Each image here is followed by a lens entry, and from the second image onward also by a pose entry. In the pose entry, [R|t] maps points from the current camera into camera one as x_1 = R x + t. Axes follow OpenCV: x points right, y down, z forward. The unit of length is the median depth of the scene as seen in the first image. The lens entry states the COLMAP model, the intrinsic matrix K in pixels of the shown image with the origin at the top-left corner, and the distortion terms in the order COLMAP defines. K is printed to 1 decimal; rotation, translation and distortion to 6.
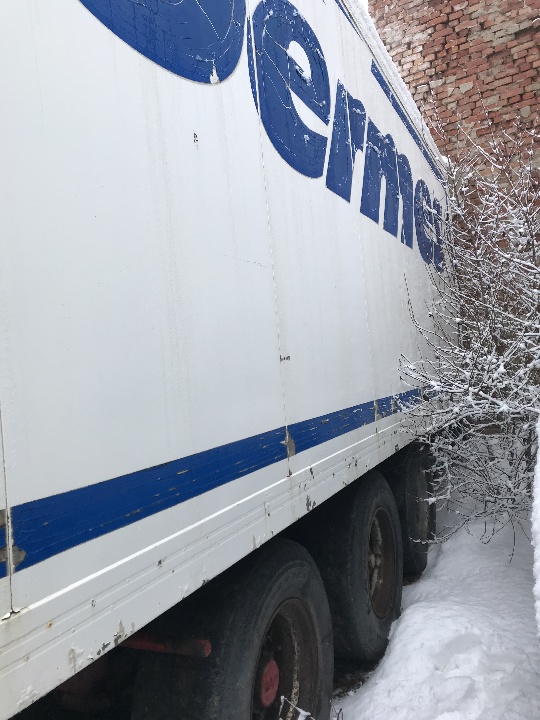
lens RADIAL K [[579.5, 0, 270.0], [0, 579.5, 360.0], [0, 0, 1]] dist [0.052339, -0.018354]
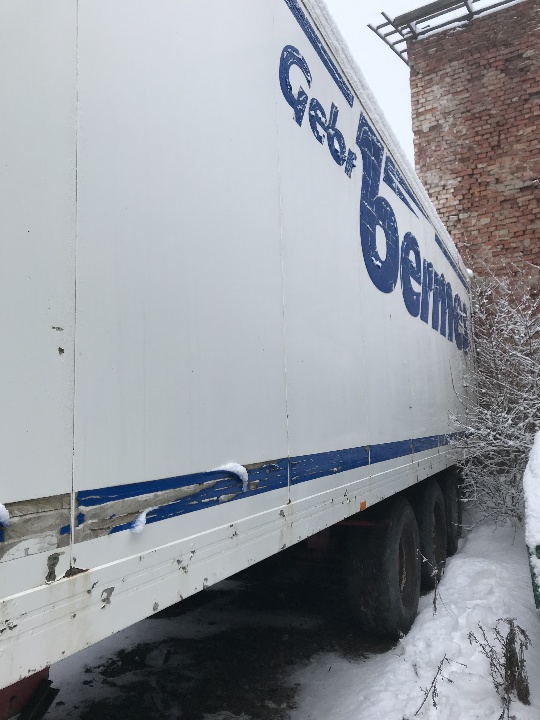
lens RADIAL K [[614.3, 0, 270.0], [0, 614.3, 360.0], [0, 0, 1]] dist [0.045438, -0.001191]
pose [[0.998365, 0.054773, 0.016329, -0.185781], [-0.053233, 0.995106, -0.083248, 0.013152], [-0.020809, 0.082243, 0.996395, -0.435141]]
